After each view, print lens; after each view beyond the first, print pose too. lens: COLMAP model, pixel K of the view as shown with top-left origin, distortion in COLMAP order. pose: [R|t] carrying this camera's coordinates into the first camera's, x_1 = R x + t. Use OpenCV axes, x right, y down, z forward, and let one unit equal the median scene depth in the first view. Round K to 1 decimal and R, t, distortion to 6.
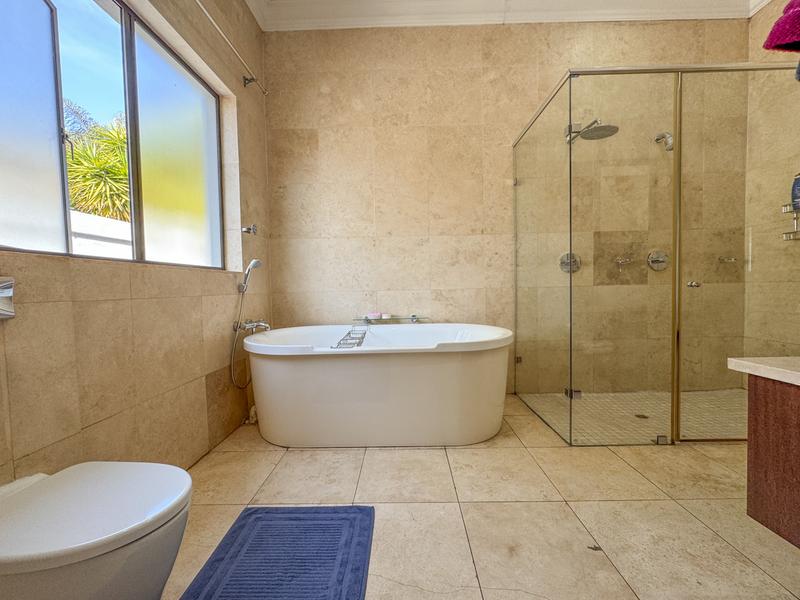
lens RADIAL K [[317.8, 0, 401.1], [0, 317.8, 299.0], [0, 0, 1]] dist [-0.003409, 0.000676]
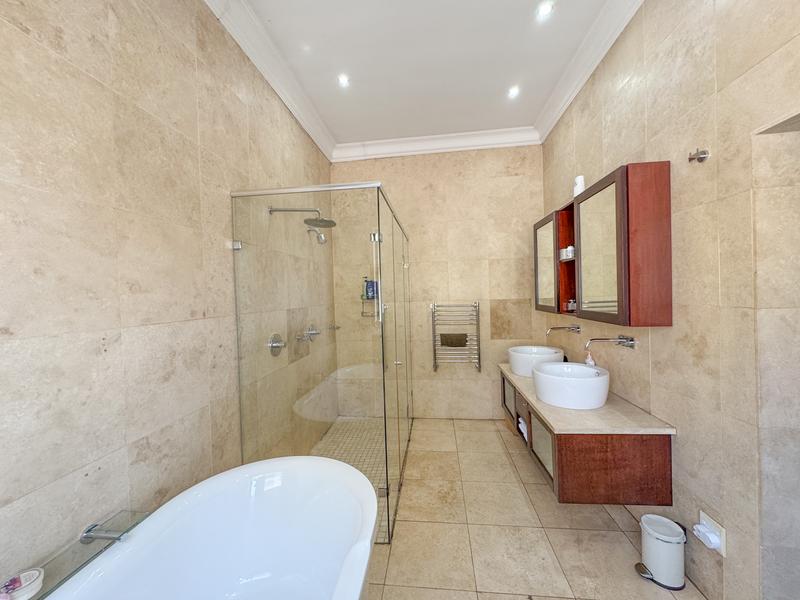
lens RADIAL K [[317.8, 0, 400.7], [0, 317.8, 299.5], [0, 0, 1]] dist [-0.003409, 0.000676]
pose [[0.096247, 0.001755, 0.995356, -0.327118], [0.062260, 0.998030, -0.007780, -0.212351], [-0.993408, 0.062720, 0.095948, 0.555374]]
